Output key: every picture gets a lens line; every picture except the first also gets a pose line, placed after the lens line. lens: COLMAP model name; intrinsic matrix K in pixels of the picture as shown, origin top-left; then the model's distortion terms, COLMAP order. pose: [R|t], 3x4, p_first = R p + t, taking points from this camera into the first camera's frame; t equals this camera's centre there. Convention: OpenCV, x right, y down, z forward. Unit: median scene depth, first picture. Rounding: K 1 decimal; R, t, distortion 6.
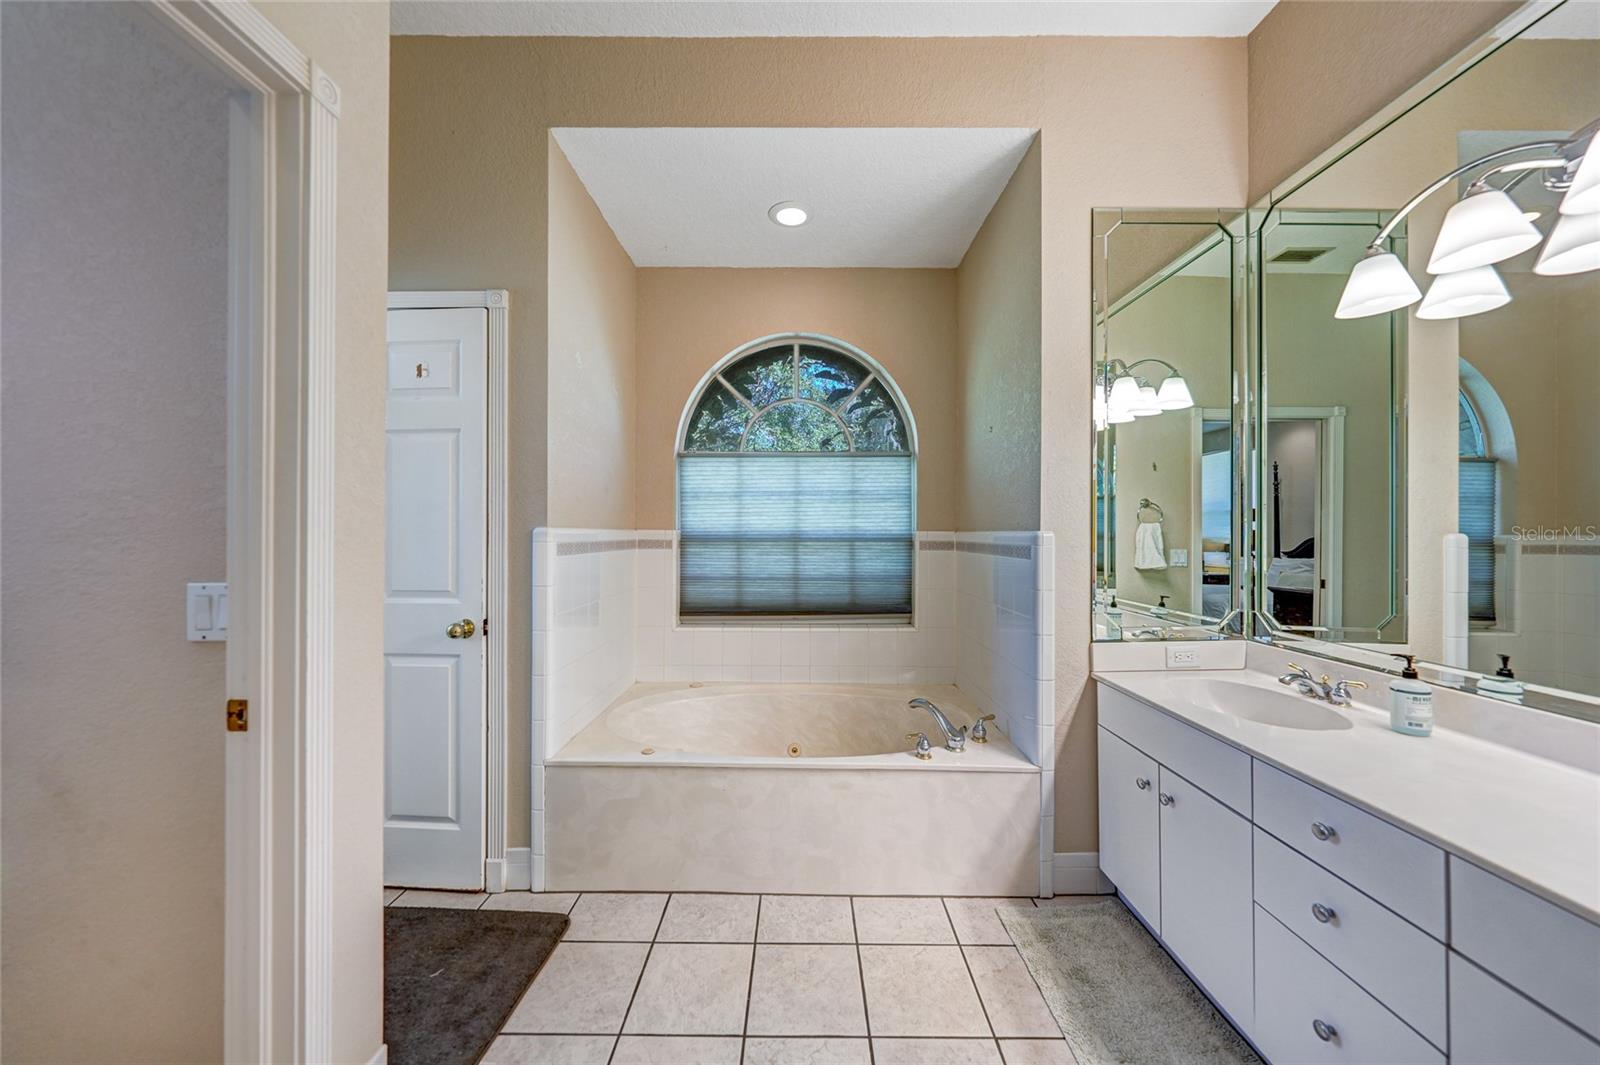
lens RADIAL K [[553.1, 0, 800.0], [0, 553.1, 532.5], [0, 0, 1]] dist [-0.000151, -0.000119]
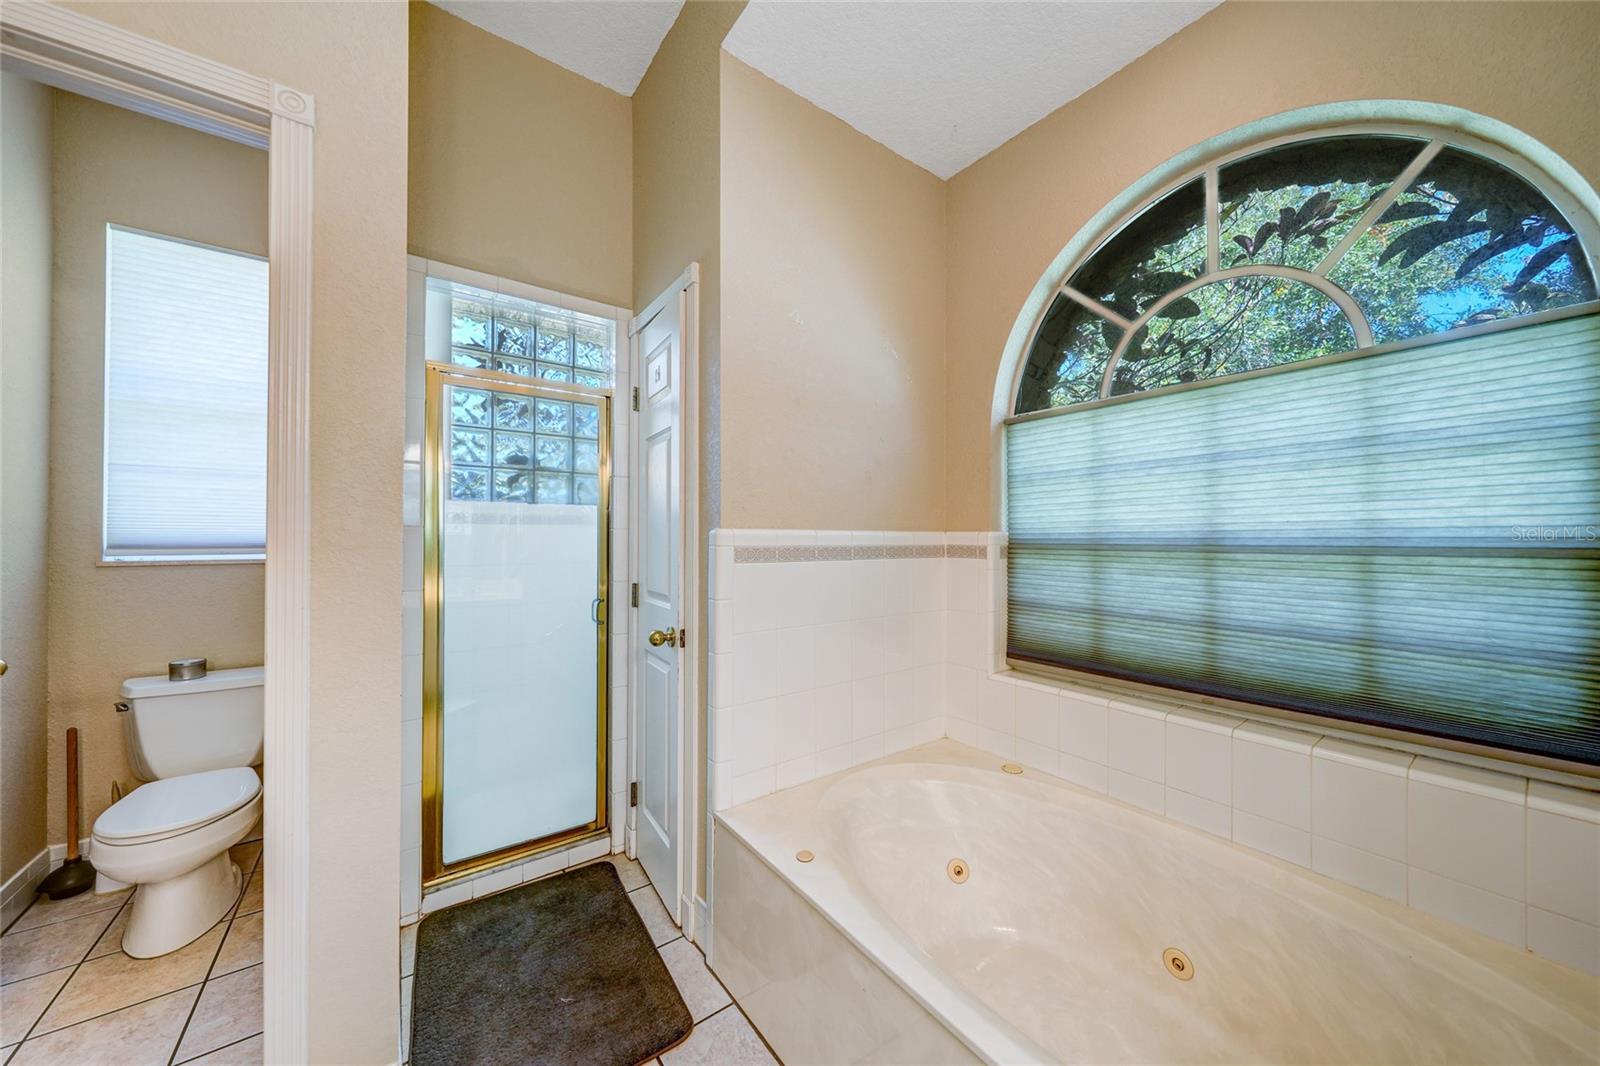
lens RADIAL K [[554.4, 0, 802.3], [0, 554.4, 533.9], [0, 0, 1]] dist [-0.001299, -0.000006]
pose [[0.596982, -0.005665, -0.802234, 0.180191], [-0.001108, 0.999968, -0.007886, 0.003844], [0.802254, 0.005597, 0.596957, 0.388566]]
